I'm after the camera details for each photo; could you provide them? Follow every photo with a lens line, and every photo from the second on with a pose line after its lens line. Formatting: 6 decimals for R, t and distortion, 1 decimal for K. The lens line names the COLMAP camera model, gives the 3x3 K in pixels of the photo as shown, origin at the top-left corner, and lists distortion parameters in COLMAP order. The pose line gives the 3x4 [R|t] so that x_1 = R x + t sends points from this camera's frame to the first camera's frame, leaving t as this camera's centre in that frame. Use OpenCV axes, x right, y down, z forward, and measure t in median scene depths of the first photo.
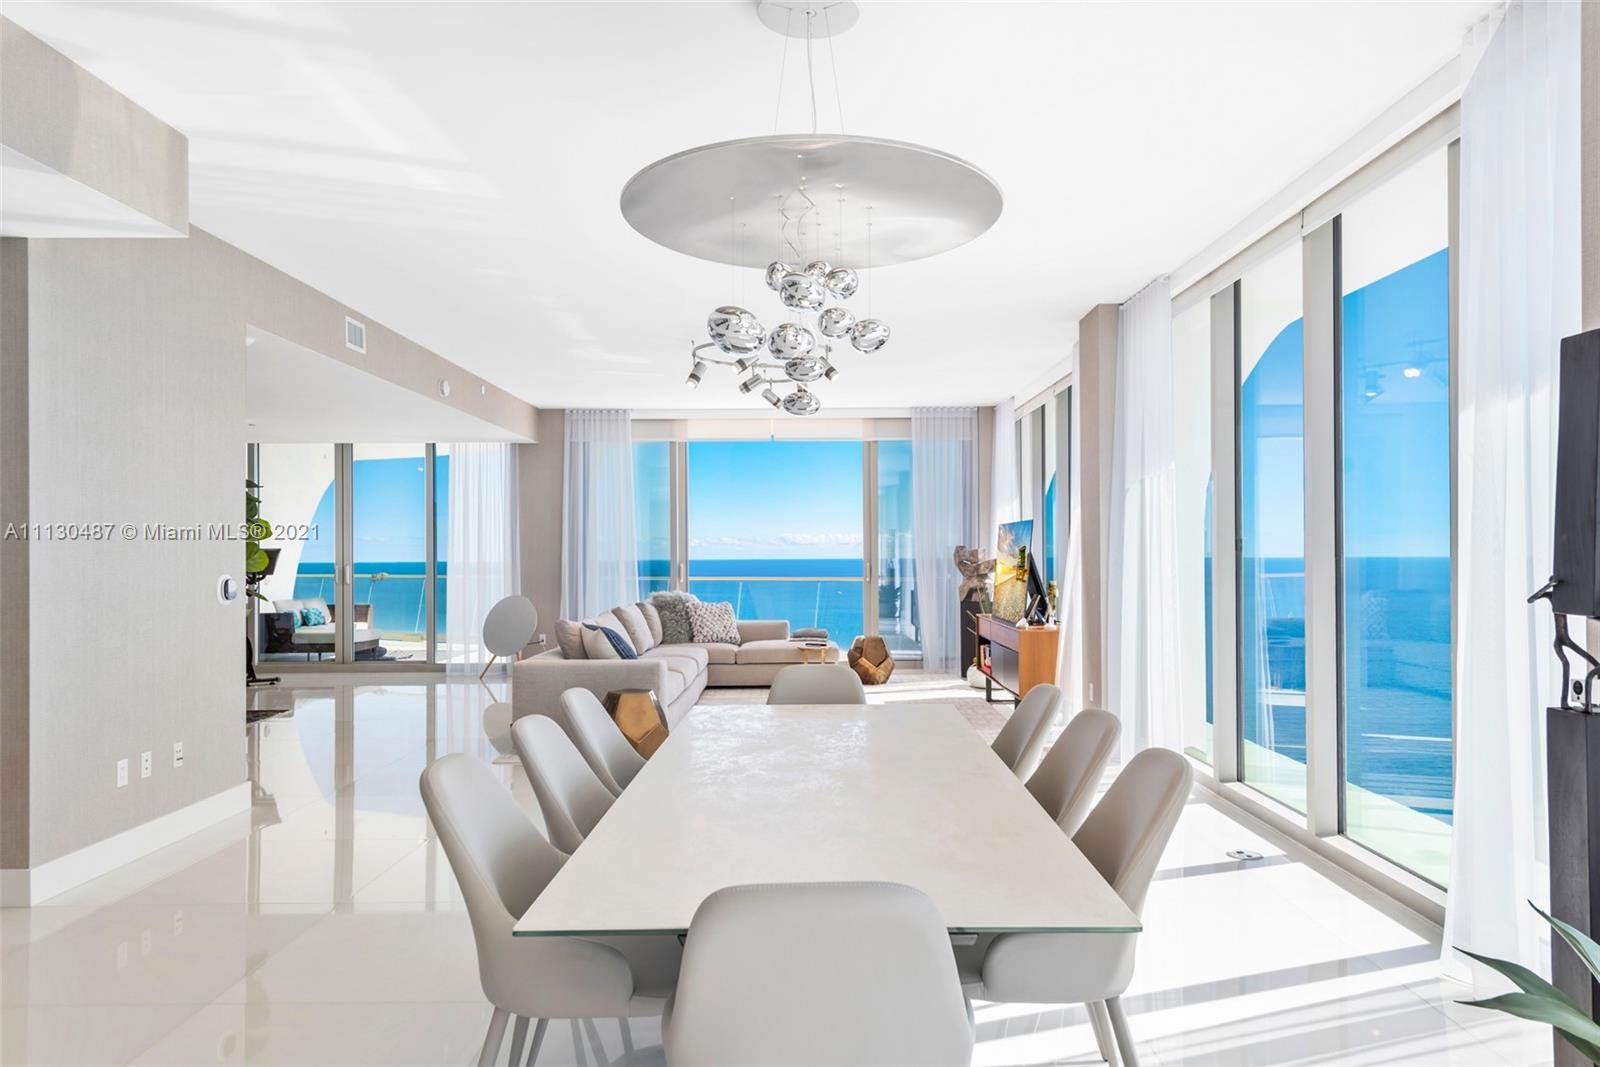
lens RADIAL K [[1076.6, 0, 800.0], [0, 1076.6, 533.5], [0, 0, 1]] dist [0.008556, 0.004271]
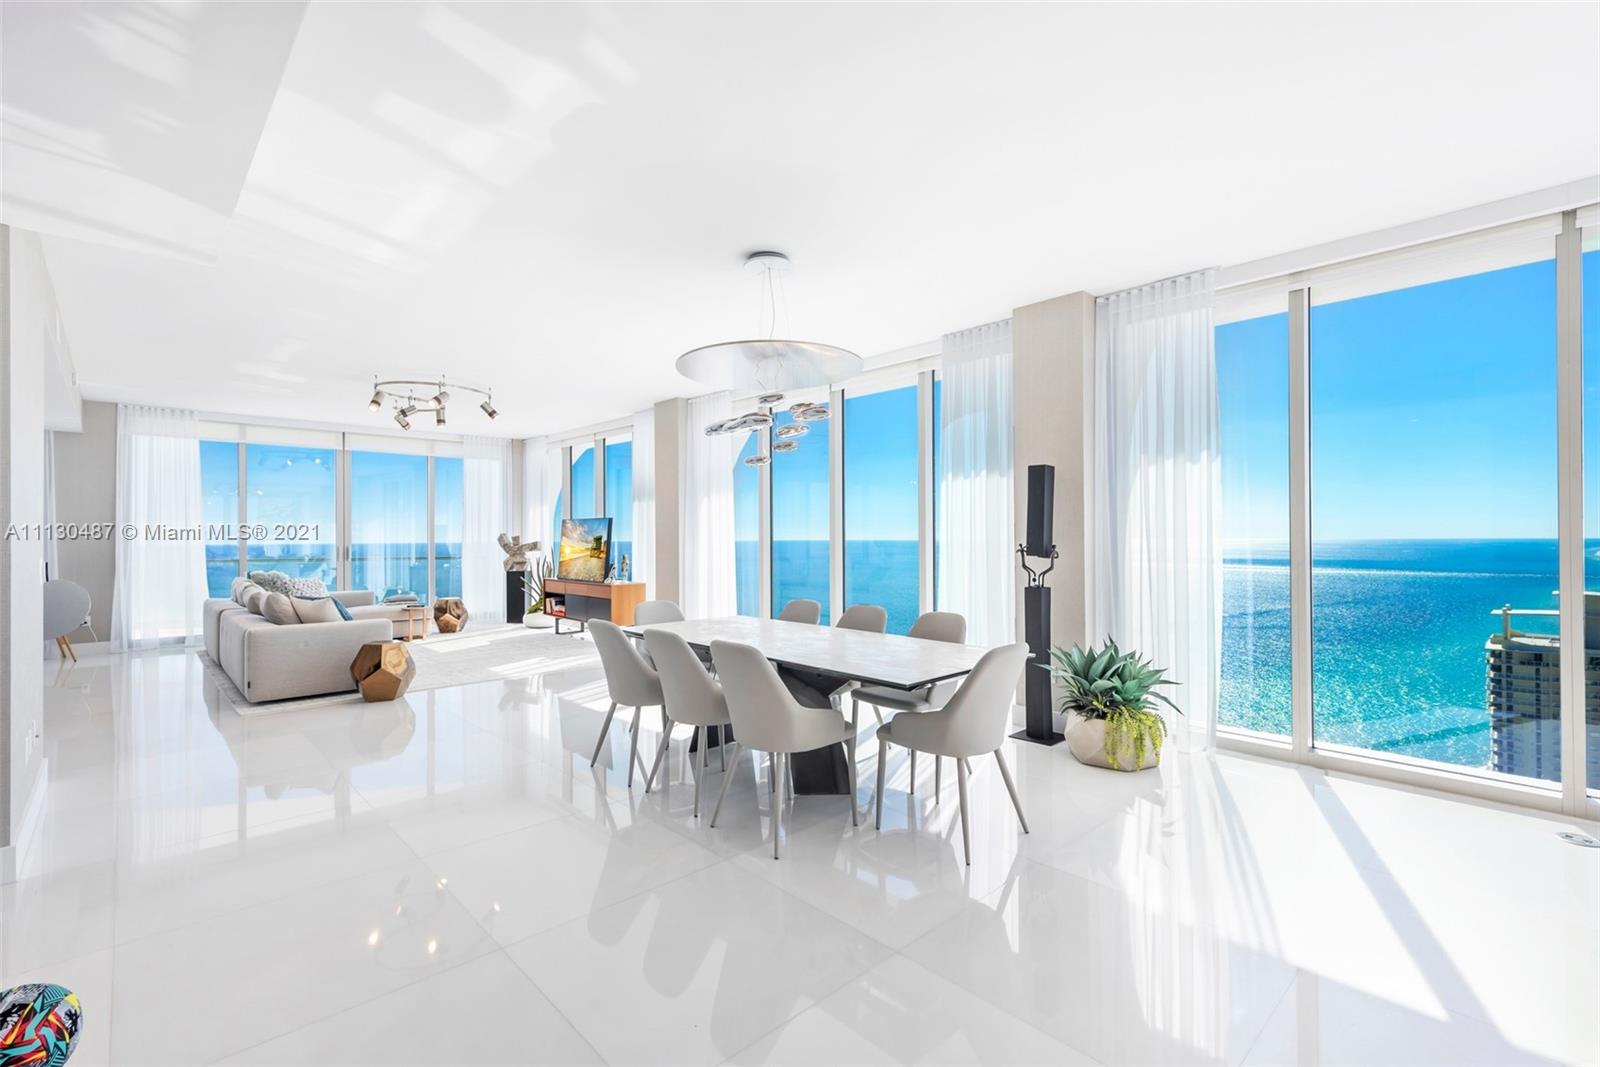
lens RADIAL K [[759.2, 0, 801.9], [0, 759.2, 529.7], [0, 0, 1]] dist [0.033209, -0.015591]
pose [[0.699721, 0.009627, 0.714351, -0.381432], [-0.013169, 0.999913, -0.000576, 0.001997], [-0.714294, -0.009004, 0.699787, -0.018523]]
